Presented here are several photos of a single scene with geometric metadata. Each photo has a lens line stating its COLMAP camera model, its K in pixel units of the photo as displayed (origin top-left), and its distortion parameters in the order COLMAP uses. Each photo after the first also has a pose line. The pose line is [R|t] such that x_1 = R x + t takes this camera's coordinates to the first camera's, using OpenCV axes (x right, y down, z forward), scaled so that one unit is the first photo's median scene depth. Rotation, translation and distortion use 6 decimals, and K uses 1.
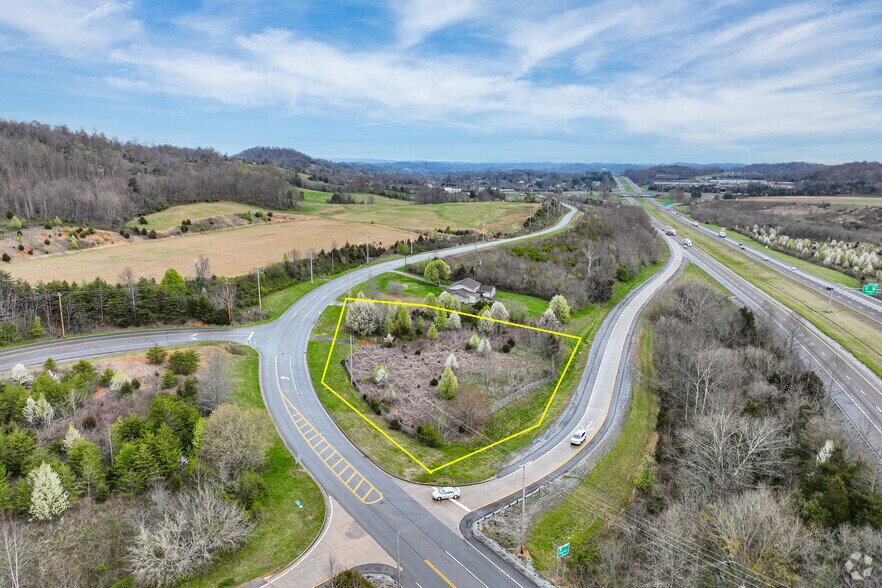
lens RADIAL K [[617.0, 0, 441.7], [0, 617.0, 297.8], [0, 0, 1]] dist [-0.000778, 0.007093]
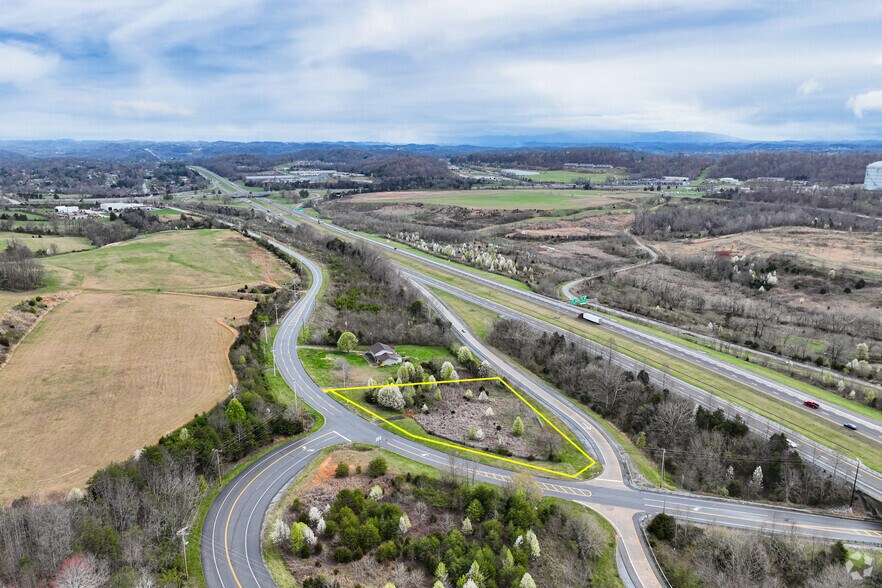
lens RADIAL K [[617.0, 0, 440.0], [0, 617.0, 293.4], [0, 0, 1]] dist [-0.000778, 0.007093]
pose [[0.762591, -0.161748, 0.626333, -0.589467], [0.141597, 0.986493, 0.082355, -0.201016], [-0.631194, 0.025884, 0.775193, -0.104545]]
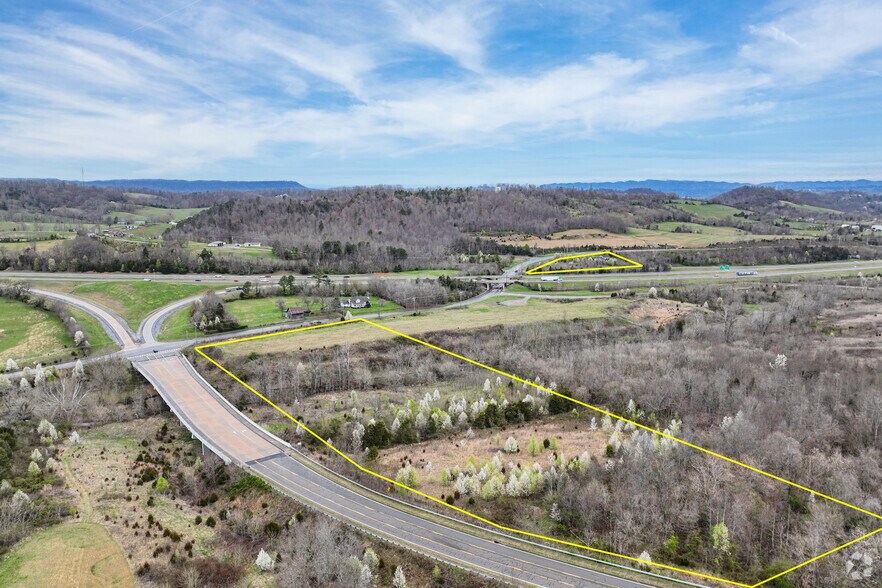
lens RADIAL K [[617.0, 0, 440.2], [0, 617.0, 295.1], [0, 0, 1]] dist [-0.000778, 0.007093]
pose [[0.645134, 0.118973, -0.754750, 1.716384], [-0.152029, 0.988039, 0.025797, 0.199735], [0.748792, 0.098101, 0.655505, -1.556997]]
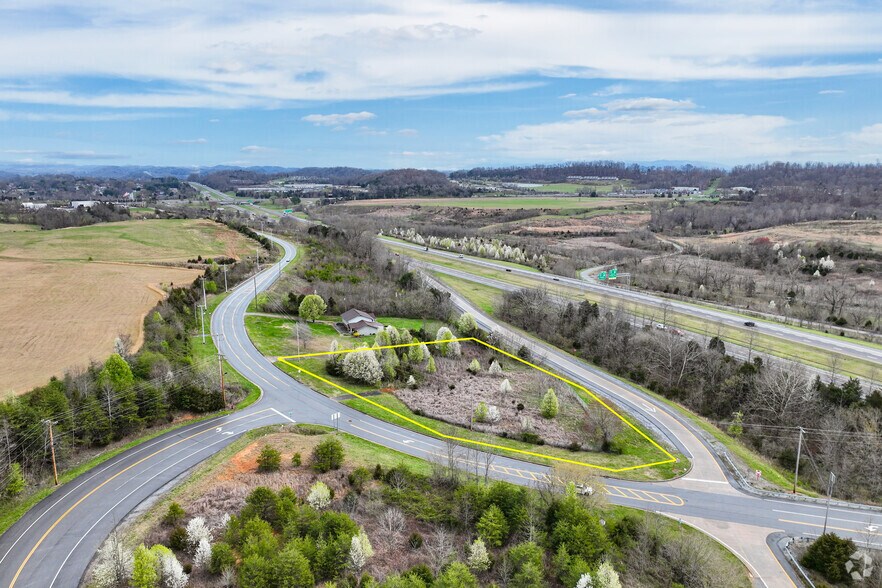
lens RADIAL K [[617.0, 0, 439.7], [0, 617.0, 293.9], [0, 0, 1]] dist [-0.000778, 0.007093]
pose [[0.762432, -0.130063, 0.633863, -0.423994], [0.135756, 0.989941, 0.039836, -0.068582], [-0.632668, 0.055679, 0.772419, 0.116863]]
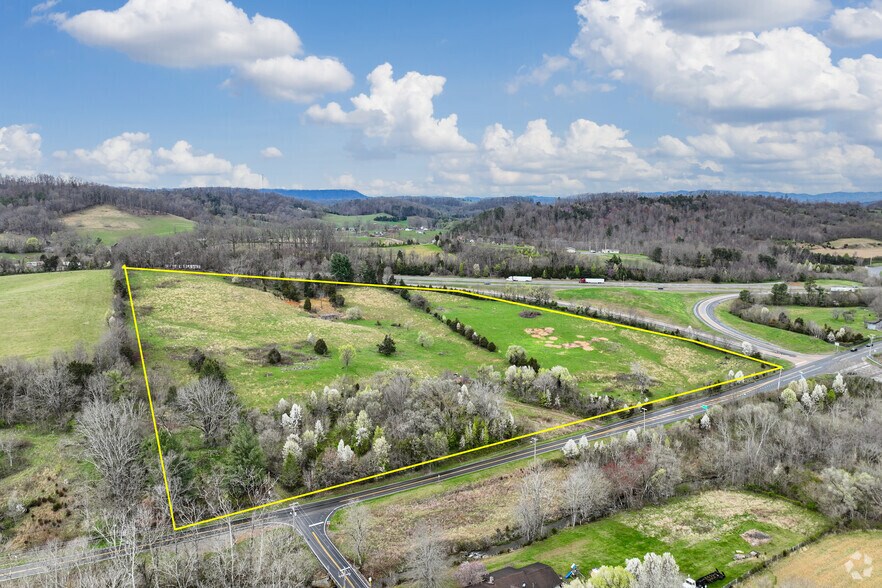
lens RADIAL K [[617.0, 0, 436.8], [0, 617.0, 294.0], [0, 0, 1]] dist [-0.000778, 0.007093]
pose [[0.594614, 0.115702, -0.795643, 0.858221], [-0.164291, 0.986196, 0.020632, 0.404909], [0.787047, 0.118449, 0.605414, -2.492394]]
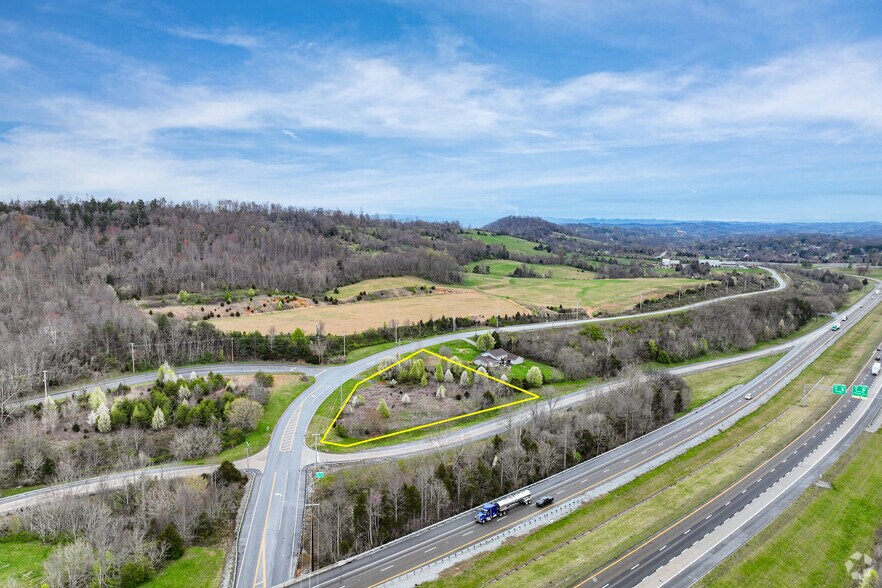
lens RADIAL K [[617.0, 0, 443.5], [0, 617.0, 303.2], [0, 0, 1]] dist [-0.000778, 0.007093]
pose [[0.905958, 0.051151, -0.420266, 0.435173], [-0.087233, 0.993927, -0.067075, -0.025875], [0.414282, 0.097429, 0.904919, -0.252083]]
